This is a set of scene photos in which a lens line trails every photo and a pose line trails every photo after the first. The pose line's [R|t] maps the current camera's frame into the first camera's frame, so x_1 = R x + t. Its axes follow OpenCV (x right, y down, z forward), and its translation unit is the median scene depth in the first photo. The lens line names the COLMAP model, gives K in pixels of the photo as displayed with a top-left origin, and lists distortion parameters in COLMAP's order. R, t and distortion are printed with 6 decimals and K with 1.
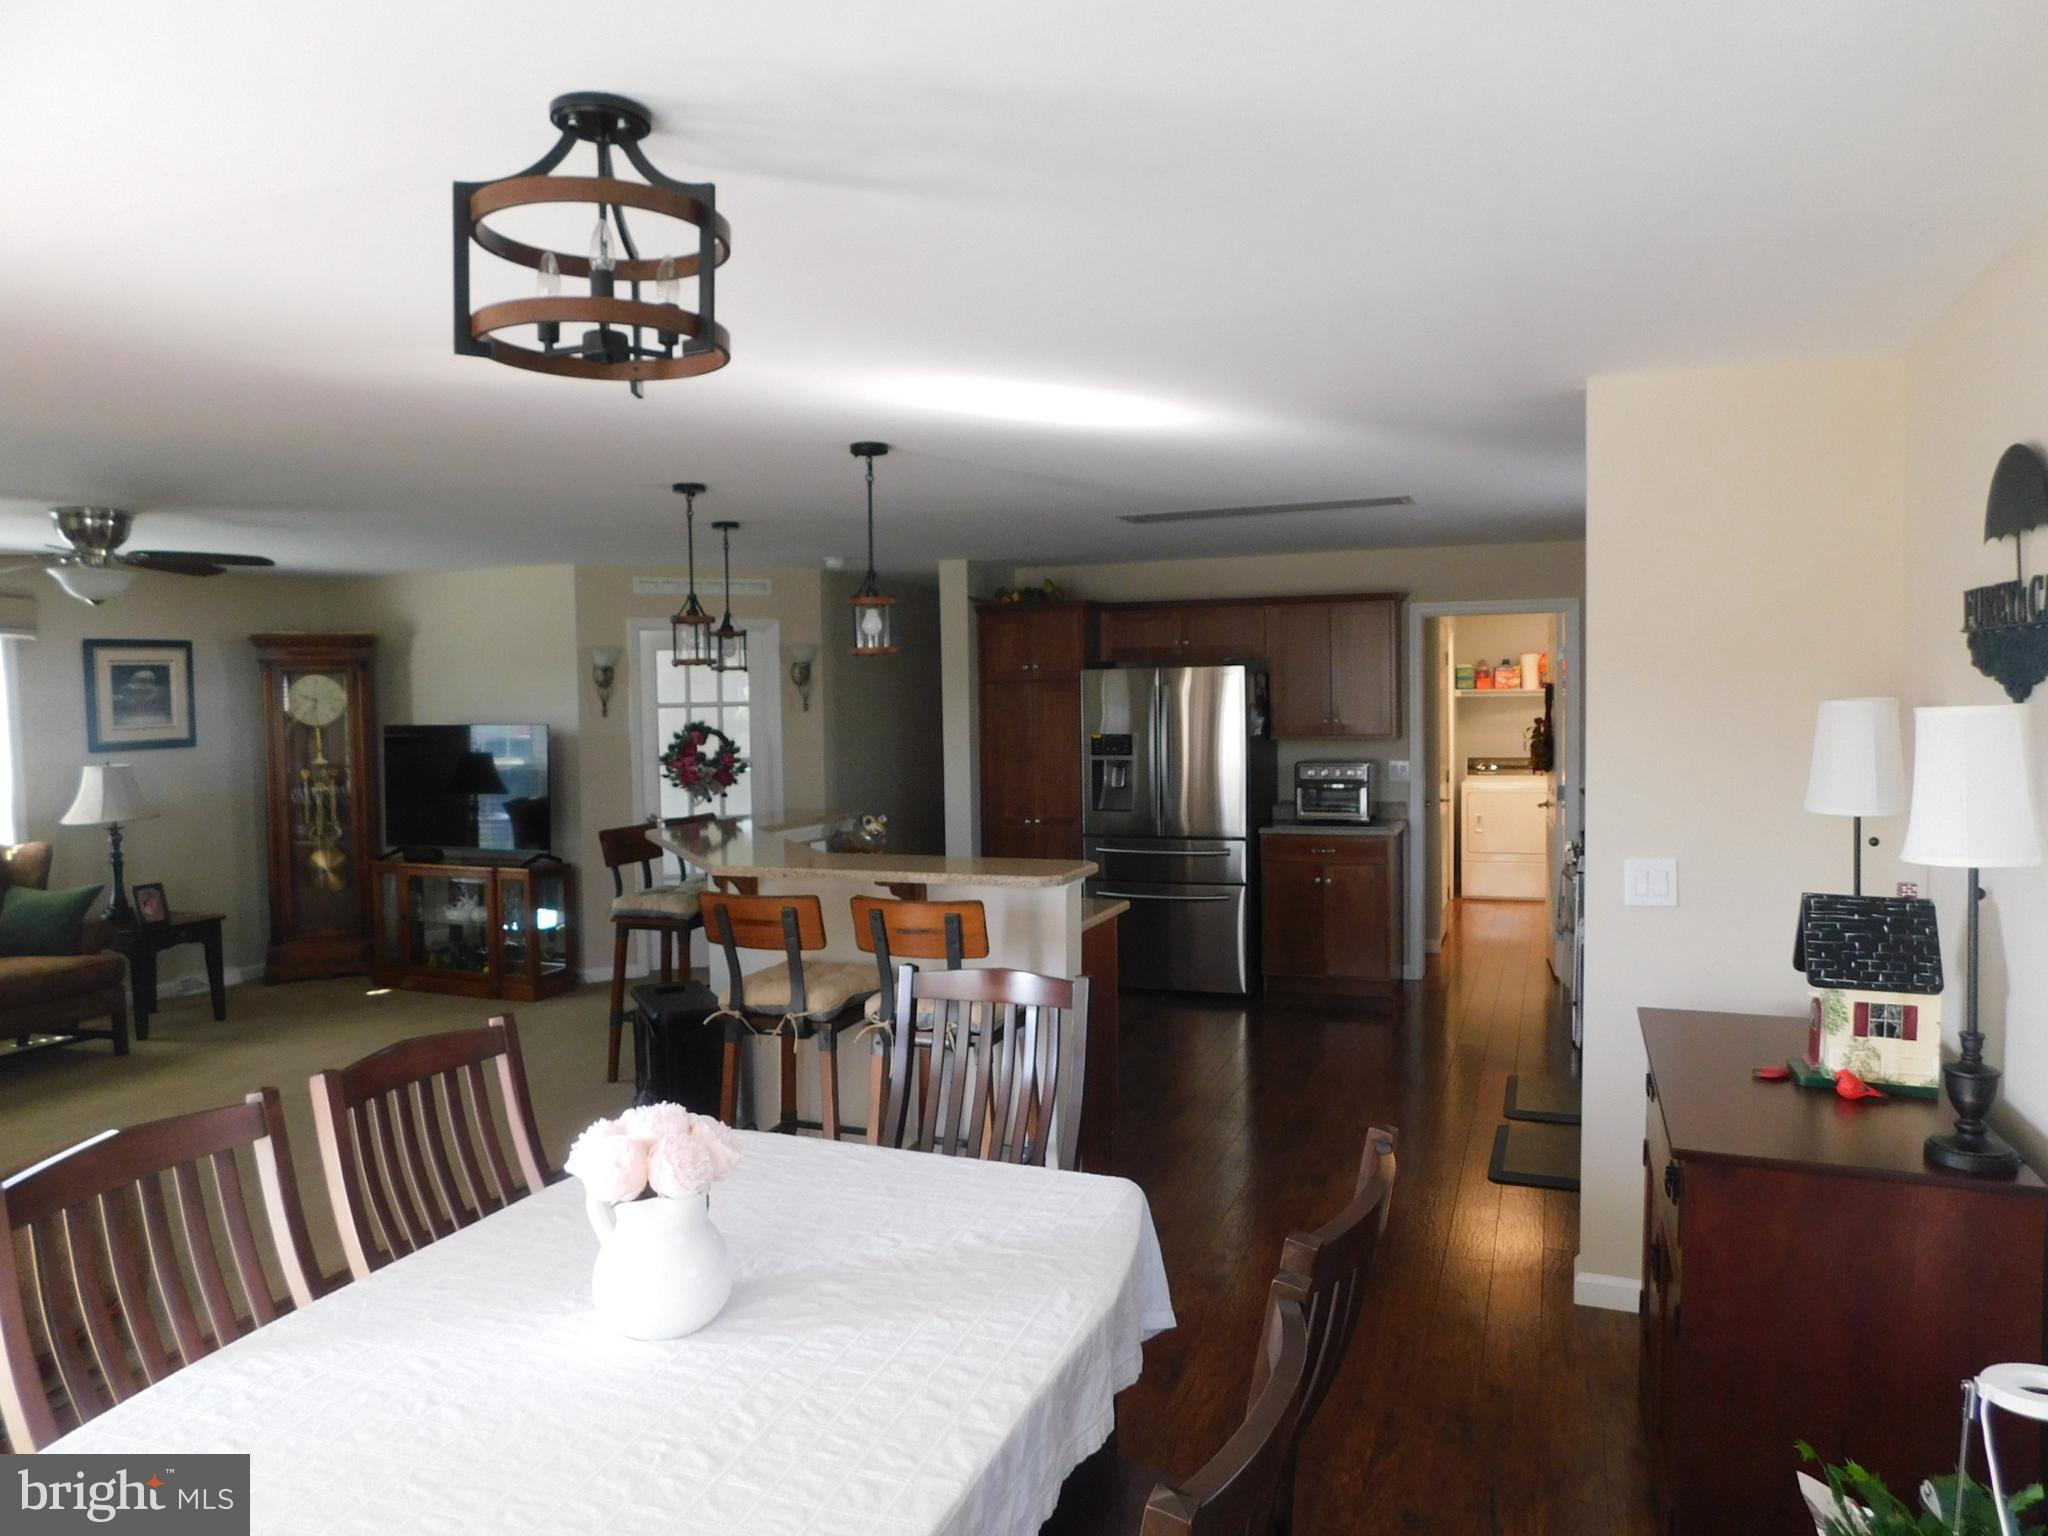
lens RADIAL K [[1356.5, 0, 1040.7], [0, 1356.5, 748.1], [0, 0, 1]] dist [-0.072223, 0.053262]
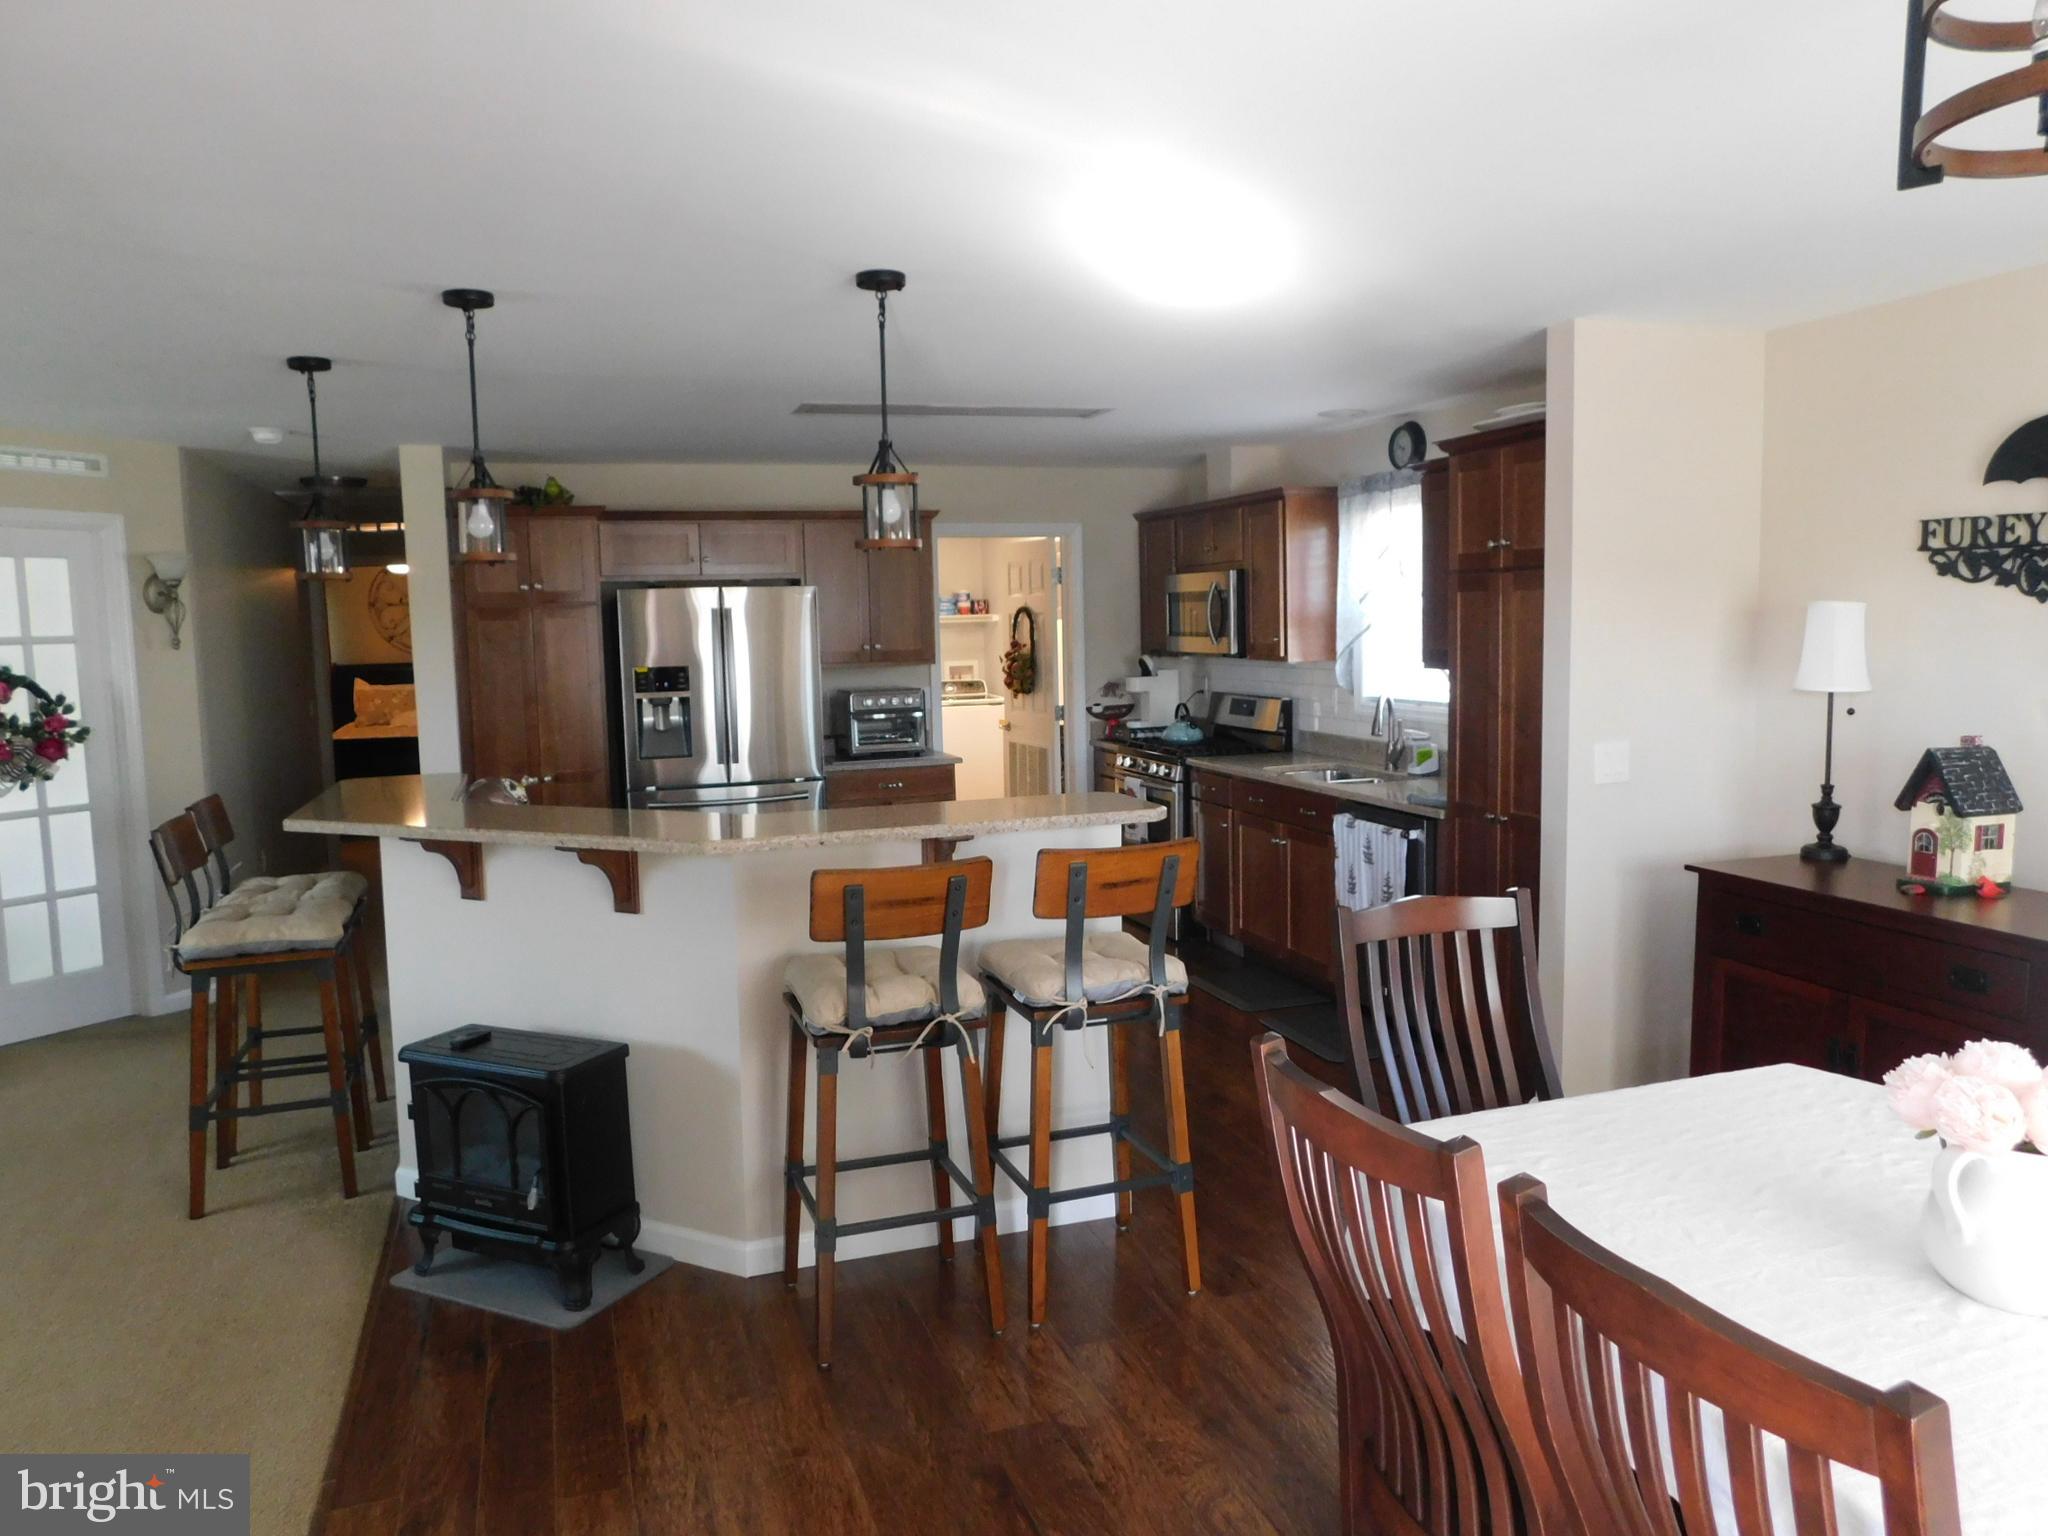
lens RADIAL K [[1415.9, 0, 1028.7], [0, 1415.9, 758.7], [0, 0, 1]] dist [-0.033654, 0.031098]
pose [[0.769207, -0.066740, 0.635504, -0.329925], [0.037283, 0.997524, 0.059633, 0.002687], [-0.637911, -0.022176, 0.769791, 0.179132]]
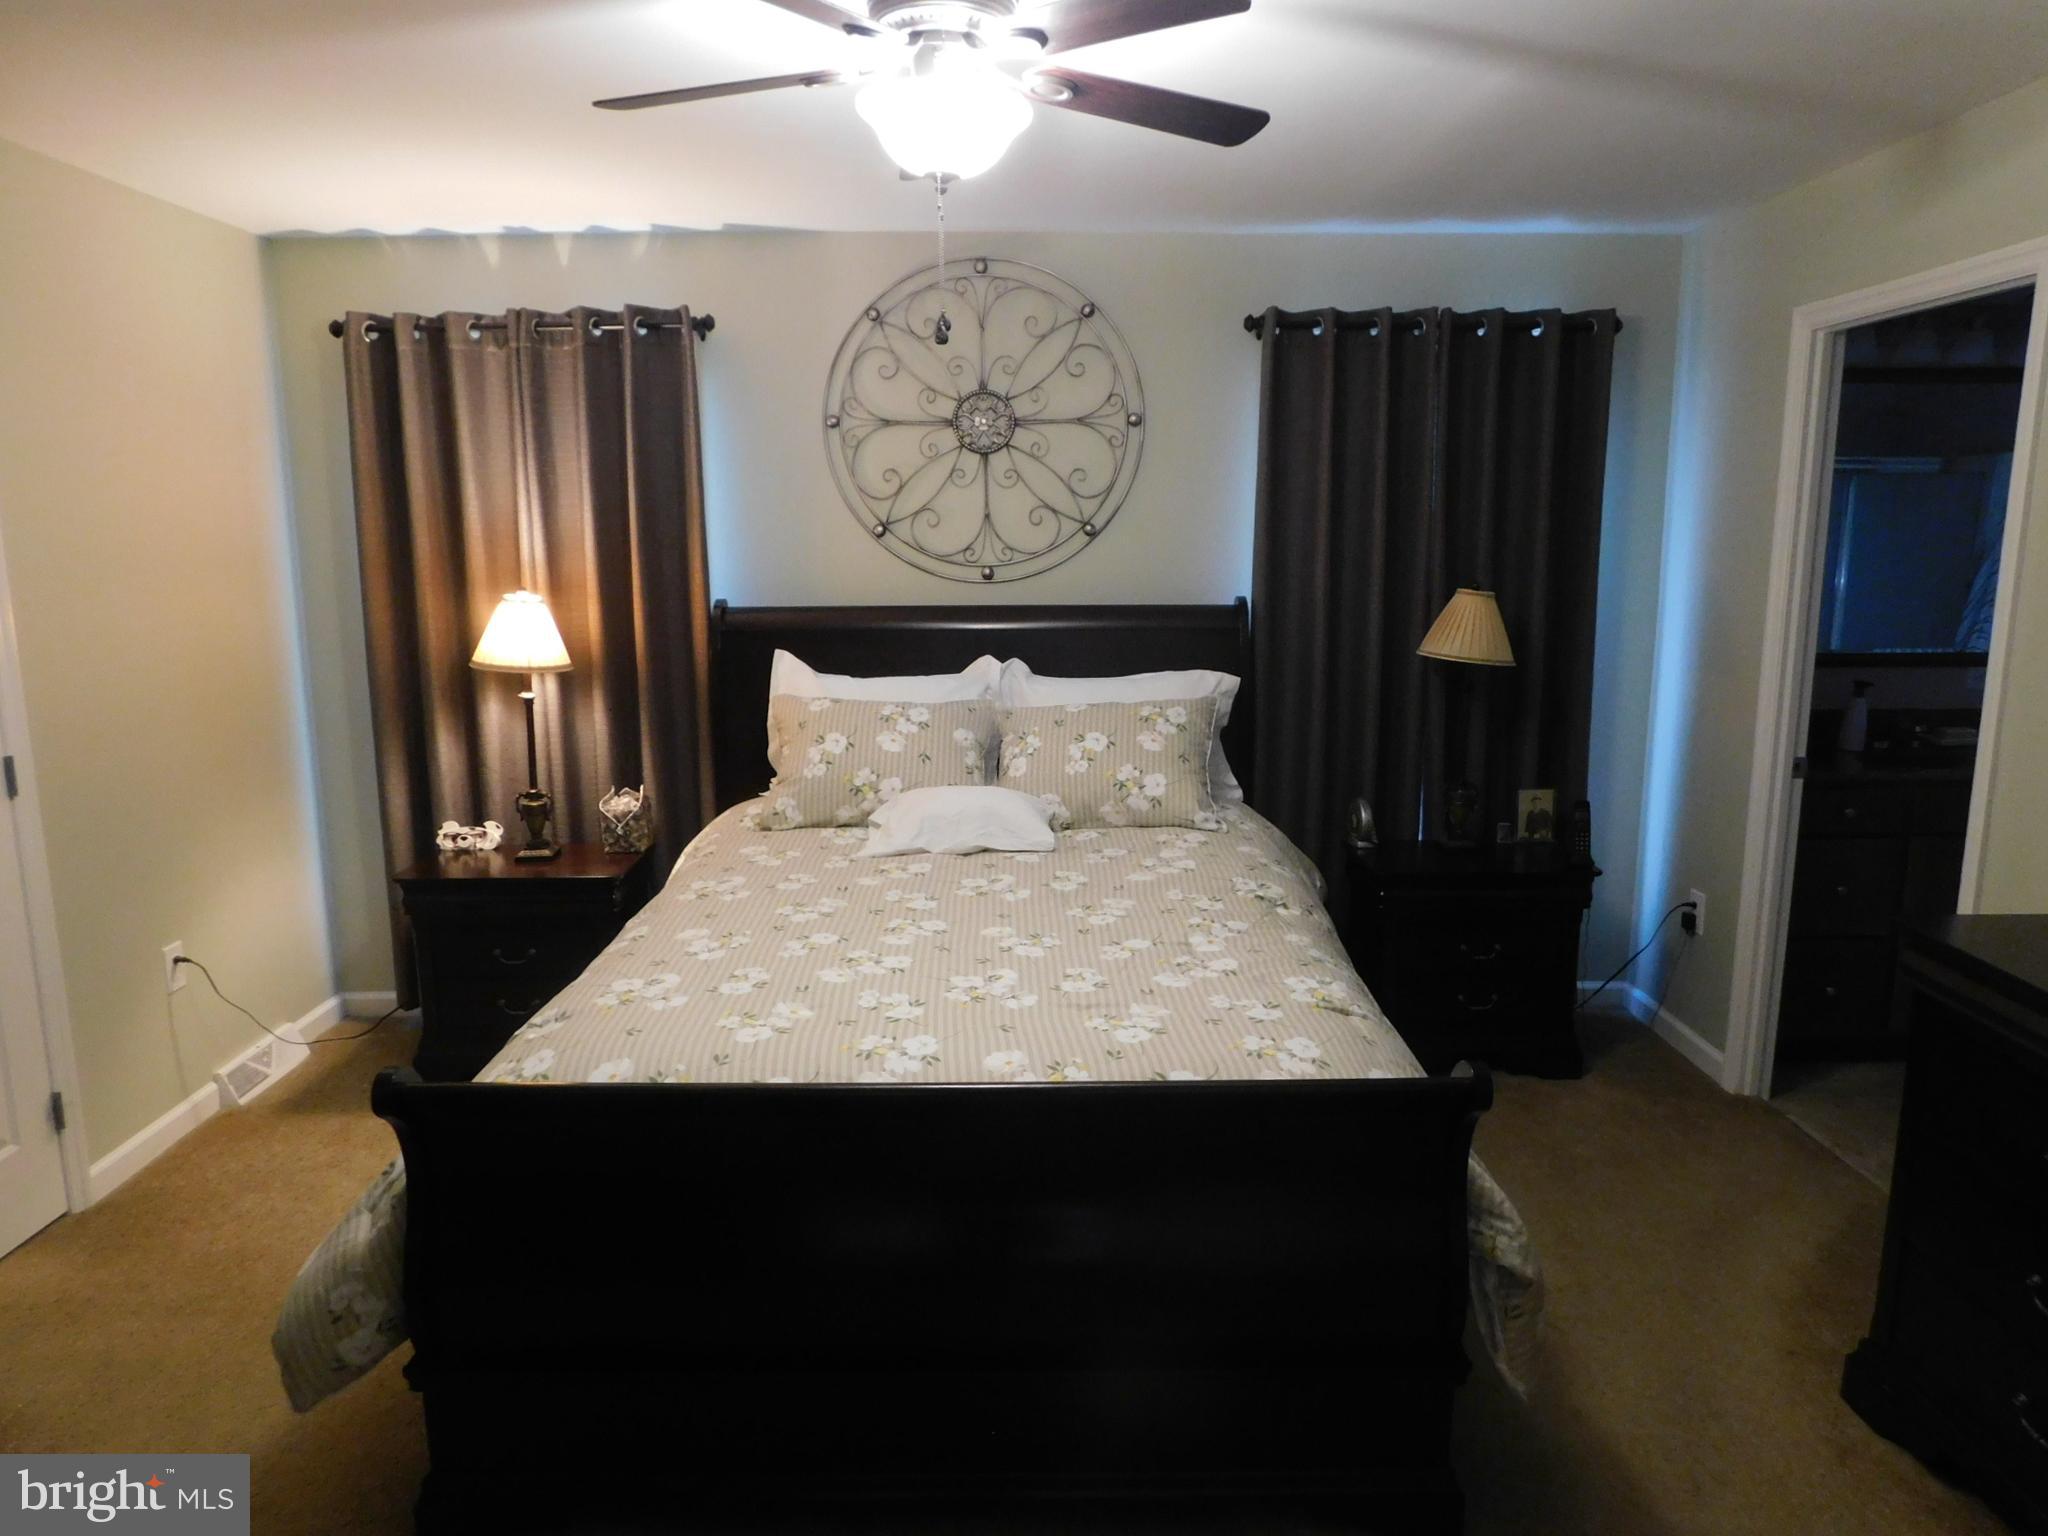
lens RADIAL K [[1356.5, 0, 1028.7], [0, 1356.5, 768.1], [0, 0, 1]] dist [-0.072223, 0.053262]
pose [[0.929224, -0.056315, 0.365201, -0.017940], [0.004517, 0.989976, 0.141163, -0.044856], [-0.369490, -0.129522, 0.920164, 1.317263]]
